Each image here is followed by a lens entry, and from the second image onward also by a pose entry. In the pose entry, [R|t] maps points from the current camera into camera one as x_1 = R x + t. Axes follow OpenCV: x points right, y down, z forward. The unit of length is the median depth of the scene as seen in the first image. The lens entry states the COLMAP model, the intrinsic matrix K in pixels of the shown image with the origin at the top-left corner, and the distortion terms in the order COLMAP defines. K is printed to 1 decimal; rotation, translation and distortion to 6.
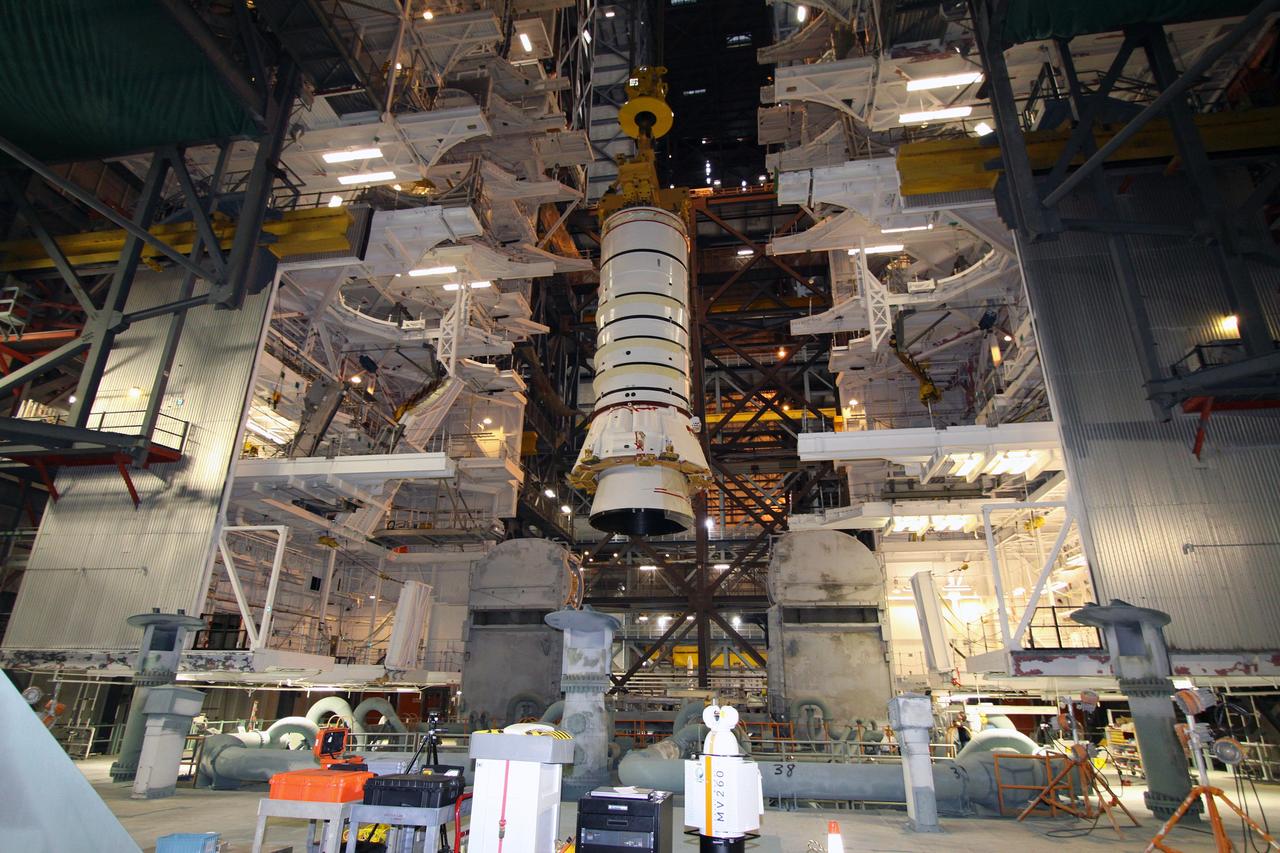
lens RADIAL K [[697.8, 0, 641.4], [0, 697.8, 428.4], [0, 0, 1]] dist [-0.007081, 0.001314]
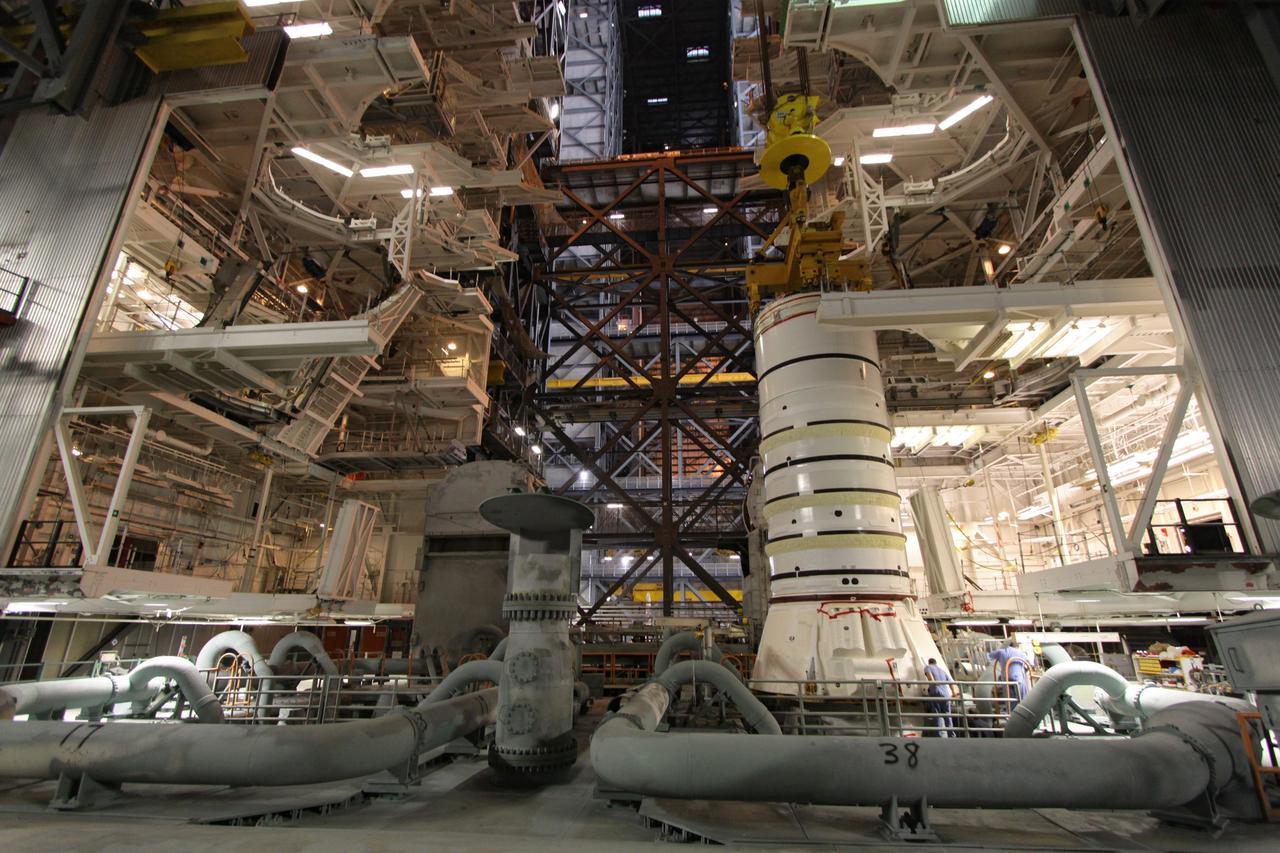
lens RADIAL K [[578.6, 0, 643.8], [0, 578.6, 428.8], [0, 0, 1]] dist [-0.010275, 0.000406]
pose [[0.997718, 0.012093, 0.066429, -0.010910], [-0.014365, 0.999324, 0.033832, 0.095346], [-0.065975, -0.034709, 0.997217, 0.243705]]
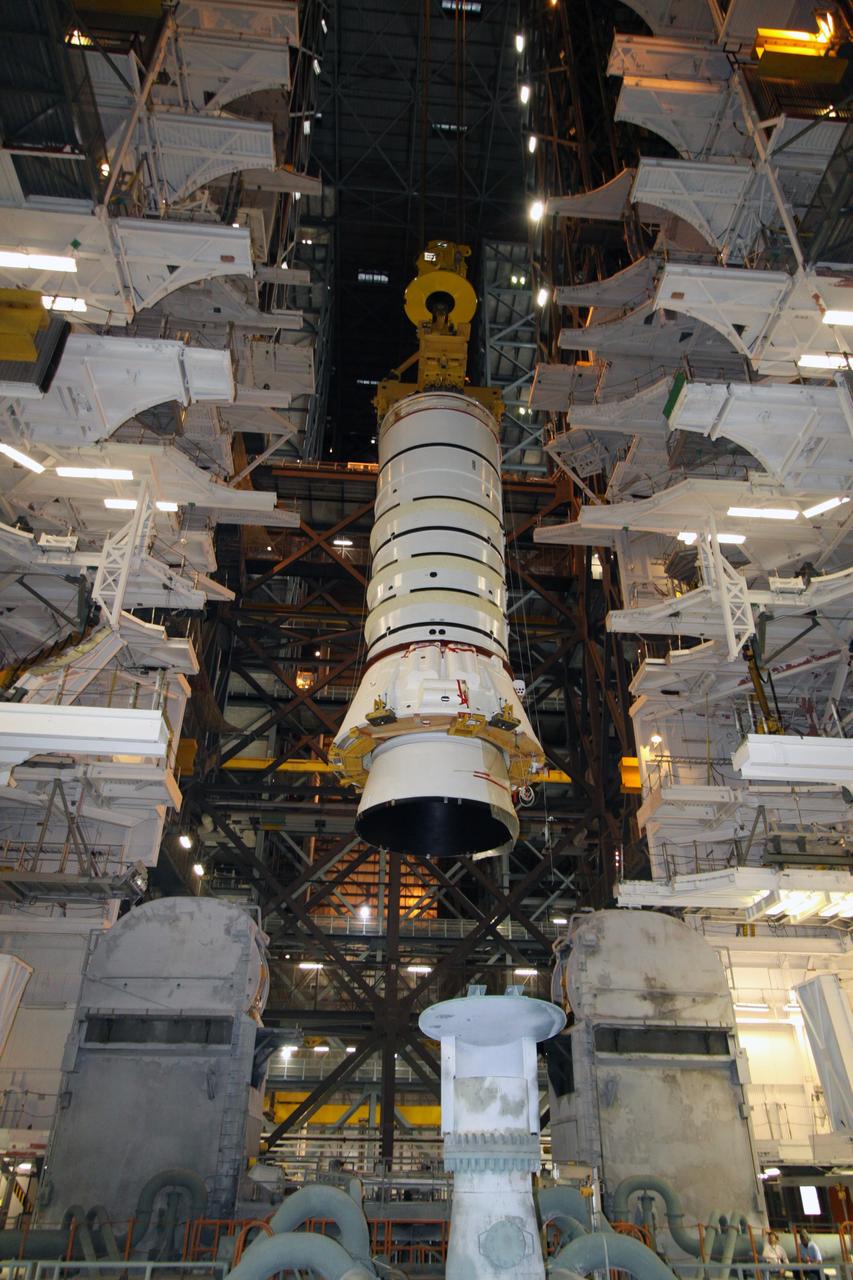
lens RADIAL K [[863.0, 0, 428.8], [0, 863.0, 640.8], [0, 0, 1]] dist [0.000701, 0.003479]
pose [[0.969946, 0.126496, 0.207853, -0.164497], [-0.086679, 0.977832, -0.190607, 0.069205], [-0.227356, 0.166862, 0.959409, 0.190723]]
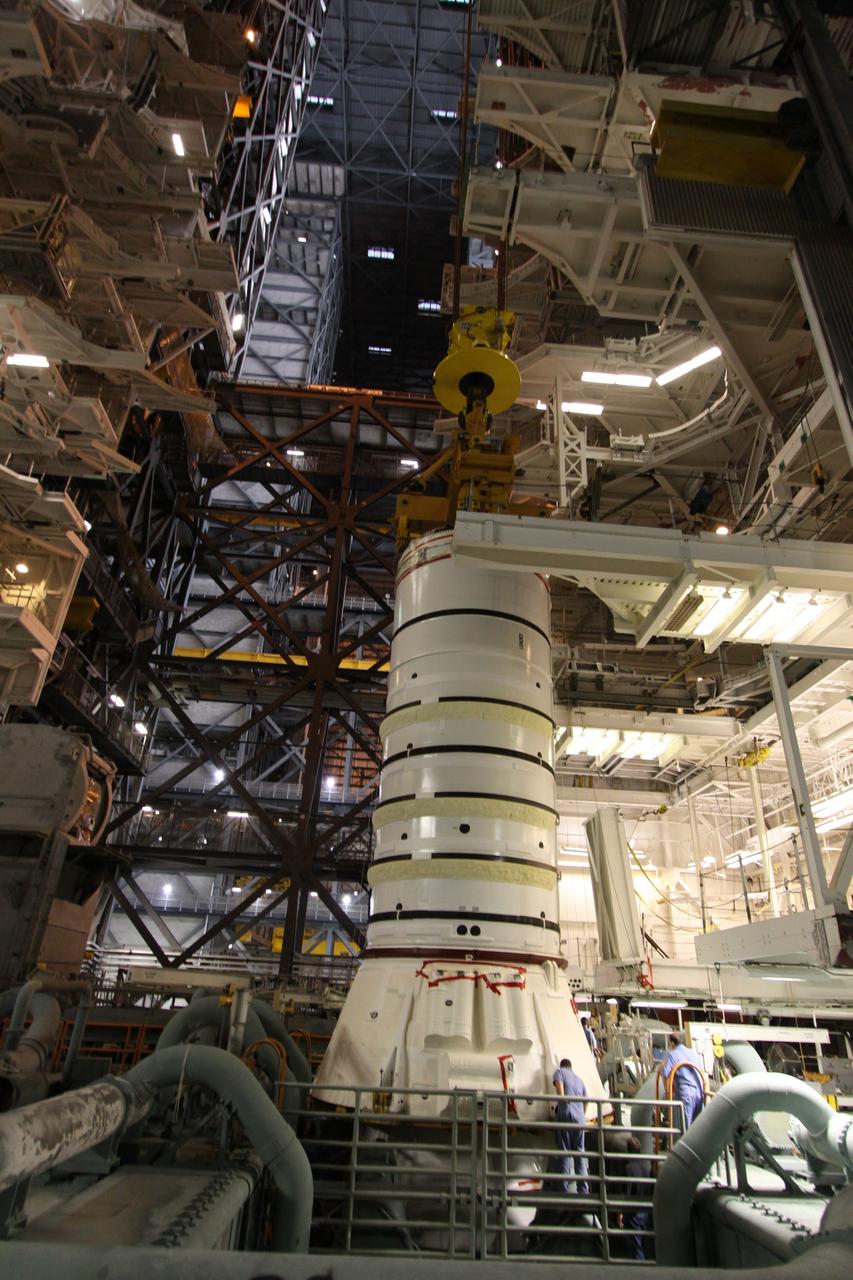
lens RADIAL K [[697.8, 0, 432.4], [0, 697.8, 638.2], [0, 0, 1]] dist [-0.007081, 0.001314]
pose [[0.971406, 0.138601, 0.192768, 0.074635], [-0.117819, 0.986303, -0.115437, 0.120649], [-0.206127, 0.089424, 0.974431, 0.311727]]
